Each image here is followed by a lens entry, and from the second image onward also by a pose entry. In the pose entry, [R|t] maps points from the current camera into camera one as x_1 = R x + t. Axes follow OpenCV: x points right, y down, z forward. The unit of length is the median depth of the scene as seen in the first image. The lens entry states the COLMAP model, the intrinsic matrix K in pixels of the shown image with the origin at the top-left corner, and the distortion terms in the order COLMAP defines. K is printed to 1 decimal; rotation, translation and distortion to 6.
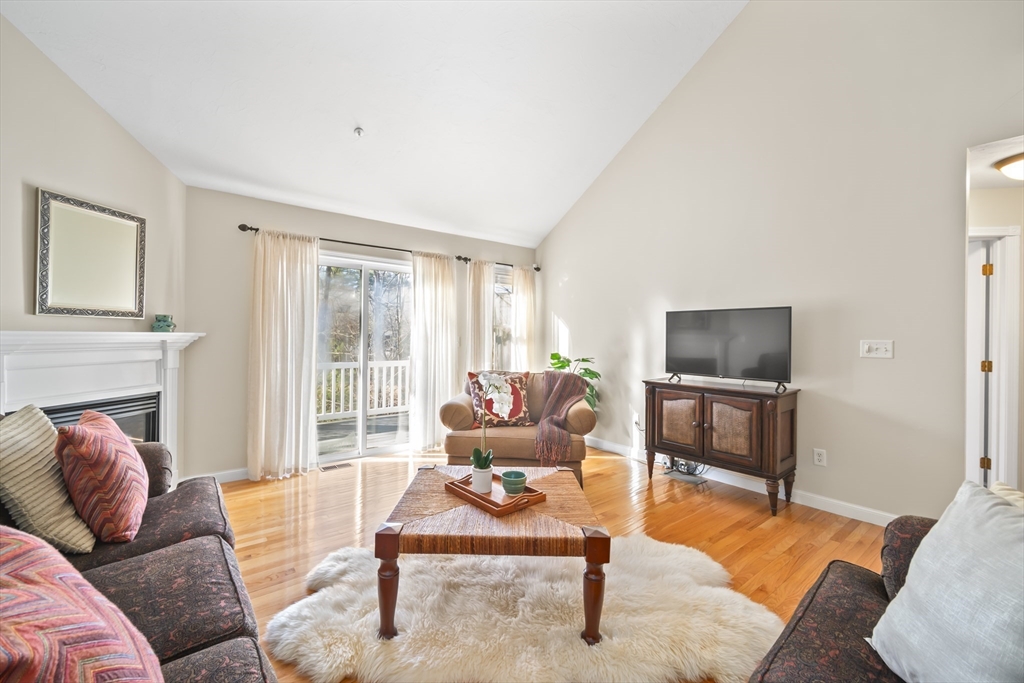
lens RADIAL K [[407.1, 0, 498.6], [0, 407.1, 334.6], [0, 0, 1]] dist [-0.000556, -0.000078]
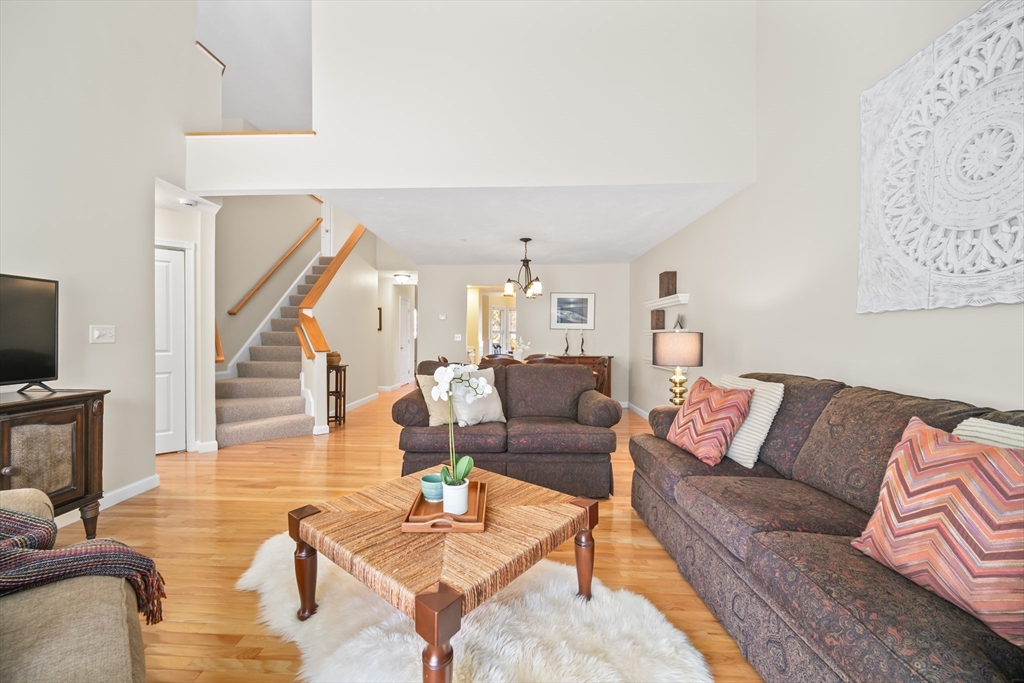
lens RADIAL K [[406.8, 0, 496.8], [0, 406.8, 338.1], [0, 0, 1]] dist [0.000989, -0.000320]
pose [[-0.766356, -0.015556, 0.642228, -0.397842], [-0.012768, 0.999878, 0.008983, 0.020498], [-0.642289, -0.001315, -0.766461, 1.001470]]
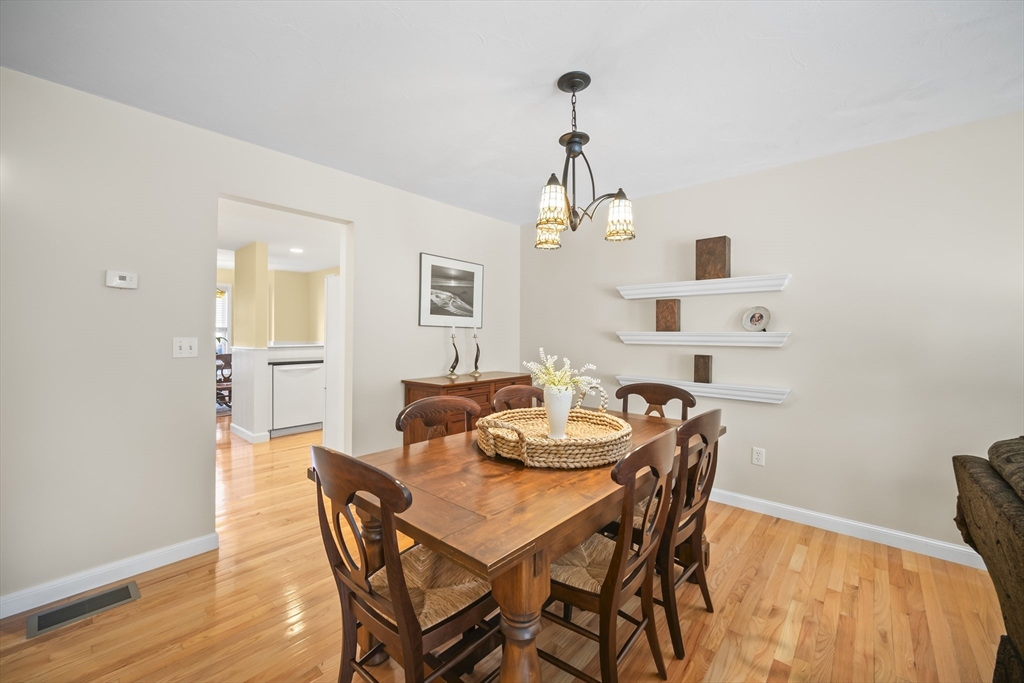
lens RADIAL K [[407.1, 0, 498.6], [0, 407.1, 334.6], [0, 0, 1]] dist [-0.000556, -0.000078]
pose [[-0.983019, -0.013710, -0.182993, 0.774696], [-0.013475, 0.999906, -0.002529, 0.009930], [0.183011, -0.000021, -0.983111, 0.237076]]
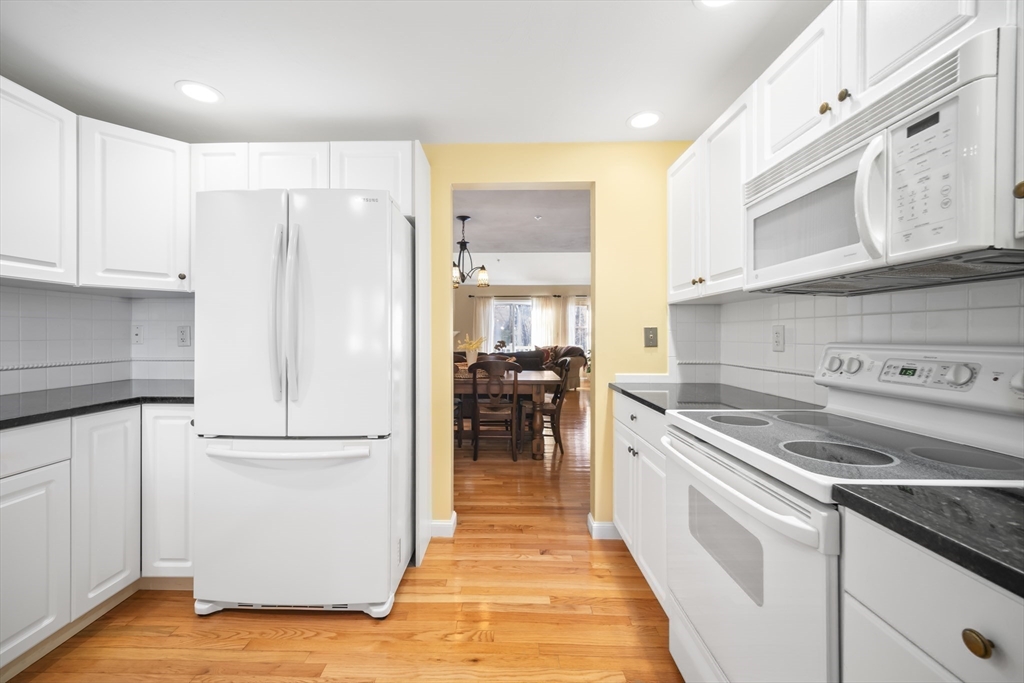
lens RADIAL K [[407.1, 0, 498.6], [0, 407.1, 334.6], [0, 0, 1]] dist [-0.000556, -0.000078]
pose [[0.783487, -0.008376, -0.621352, 1.501337], [0.007751, 0.999963, -0.003706, 0.033990], [0.621360, -0.001913, 0.783523, -1.308556]]
